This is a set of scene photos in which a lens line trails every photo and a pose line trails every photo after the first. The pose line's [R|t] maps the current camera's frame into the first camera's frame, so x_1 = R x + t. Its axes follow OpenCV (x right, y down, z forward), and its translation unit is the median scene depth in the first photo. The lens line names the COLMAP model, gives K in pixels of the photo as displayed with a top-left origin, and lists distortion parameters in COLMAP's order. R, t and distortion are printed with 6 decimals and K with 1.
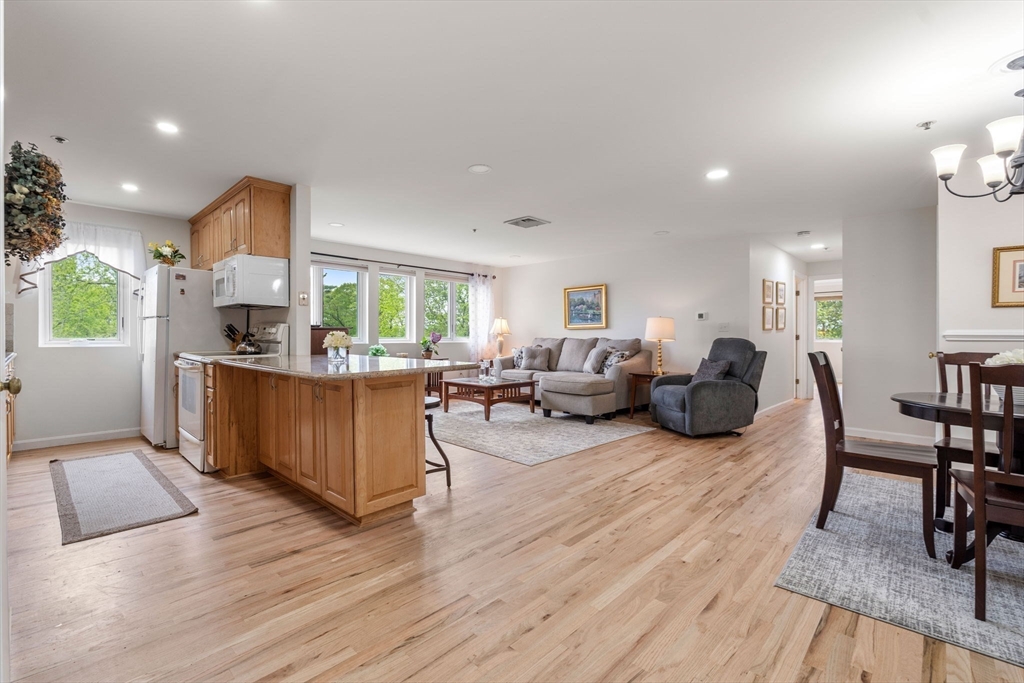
lens RADIAL K [[453.9, 0, 506.2], [0, 453.9, 335.6], [0, 0, 1]] dist [-0.003907, -0.000226]
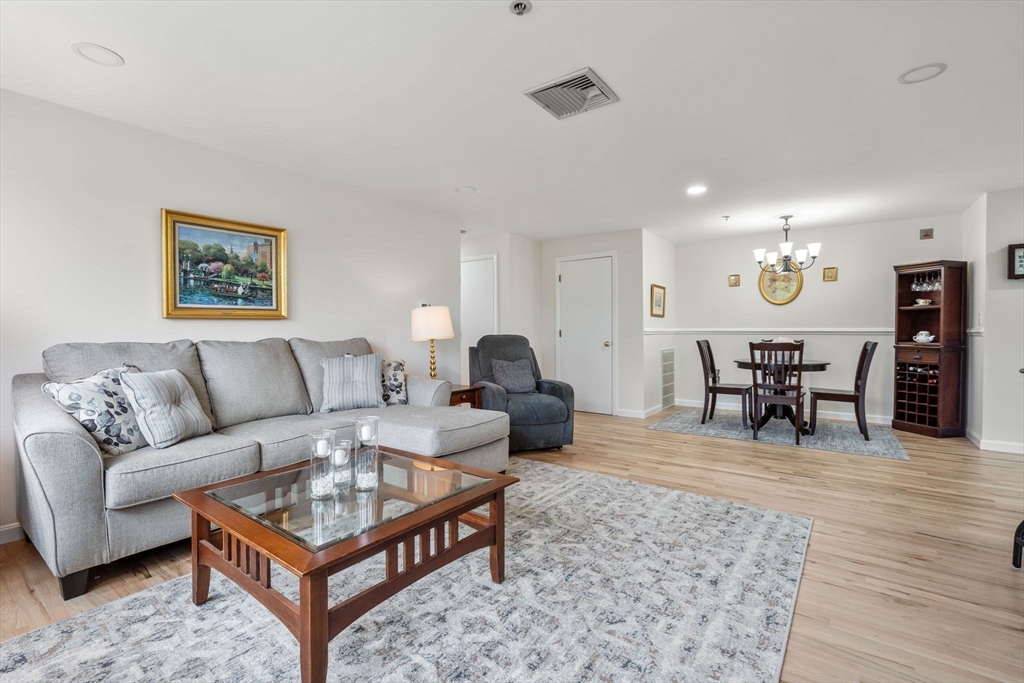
lens RADIAL K [[453.9, 0, 506.2], [0, 453.9, 335.6], [0, 0, 1]] dist [-0.003907, -0.000226]
pose [[-0.132446, -0.012552, 0.991111, -0.449783], [0.001743, 0.999915, 0.012897, -0.005802], [-0.991189, 0.003436, -0.132413, 1.222588]]
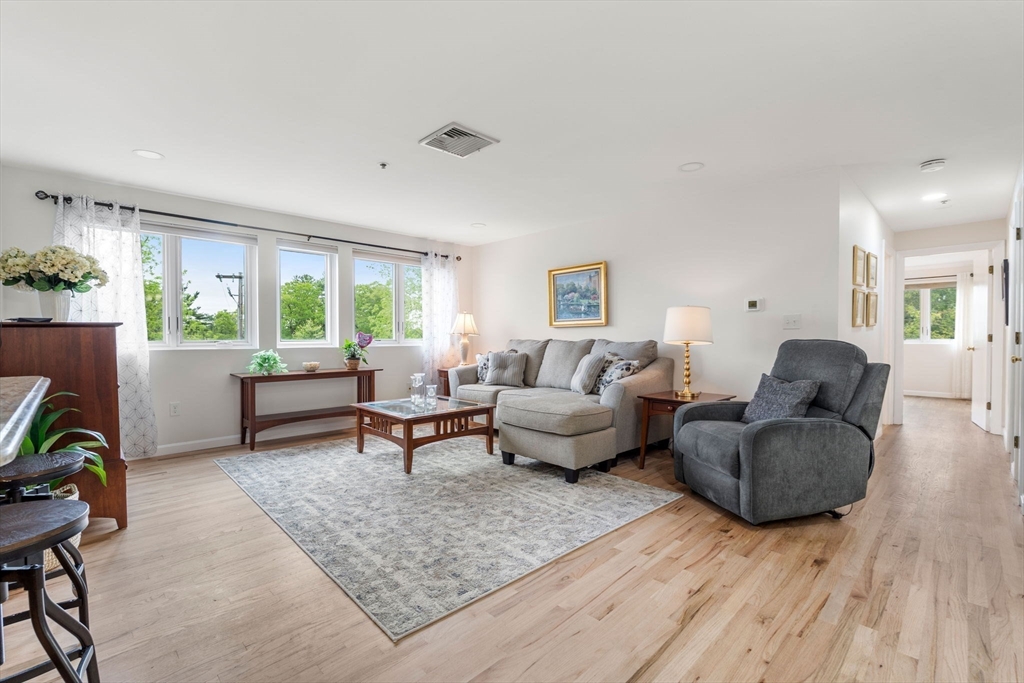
lens RADIAL K [[450.9, 0, 506.5], [0, 450.9, 342.4], [0, 0, 1]] dist [-0.004099, -0.000140]
pose [[0.999388, -0.002699, -0.034870, 0.136576], [0.003168, 0.999905, 0.013391, -0.000040], [0.034830, -0.013493, 0.999302, 0.456780]]
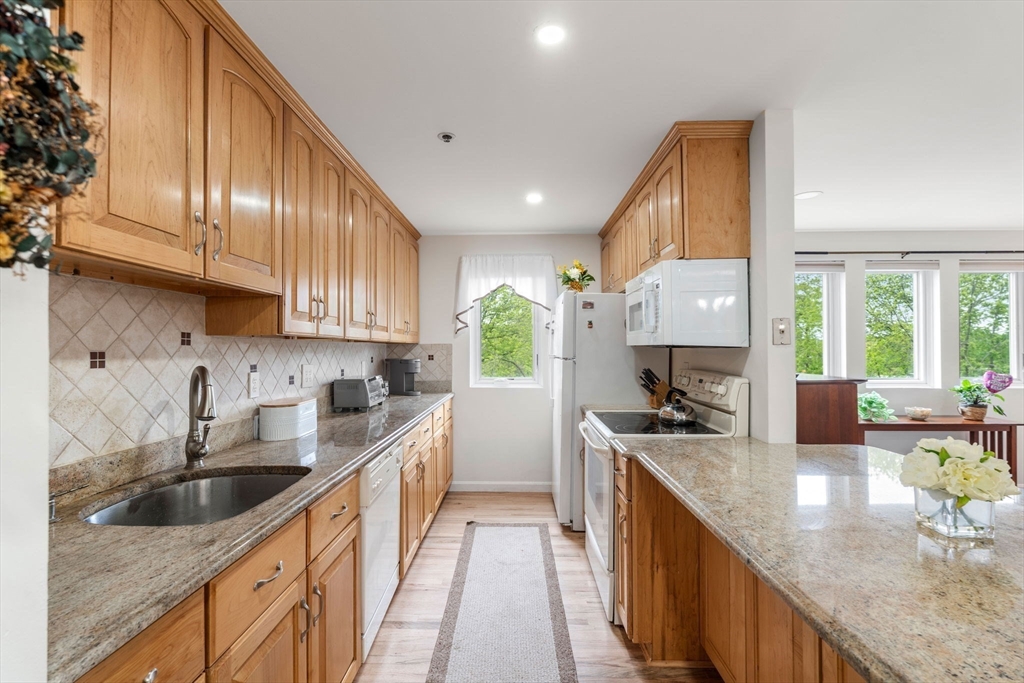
lens RADIAL K [[450.9, 0, 506.5], [0, 450.9, 342.4], [0, 0, 1]] dist [-0.004099, -0.000140]
pose [[0.673405, -0.010680, -0.739196, -0.229830], [0.001212, 0.999910, -0.013342, -0.051388], [0.739272, 0.008089, 0.673358, 0.354014]]
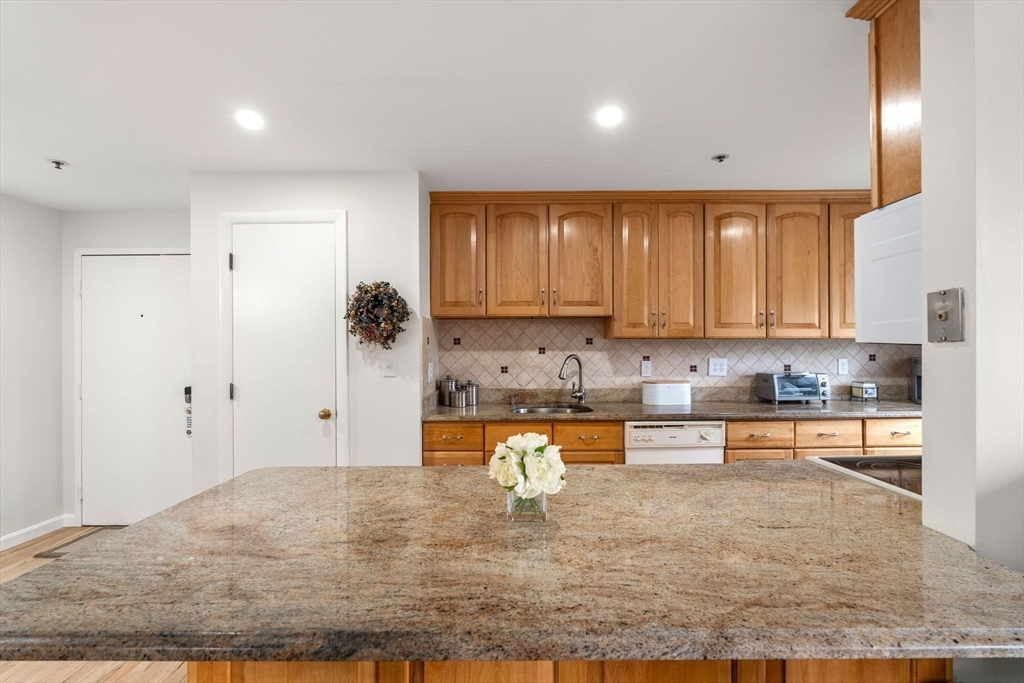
lens RADIAL K [[429.5, 0, 493.5], [0, 429.5, 344.6], [0, 0, 1]] dist [-0.001531, -0.000073]
pose [[-0.717514, 0.004409, -0.696530, -0.082773], [0.002820, 0.999990, 0.003425, -0.056595], [0.696539, 0.000493, -0.717519, 0.780996]]
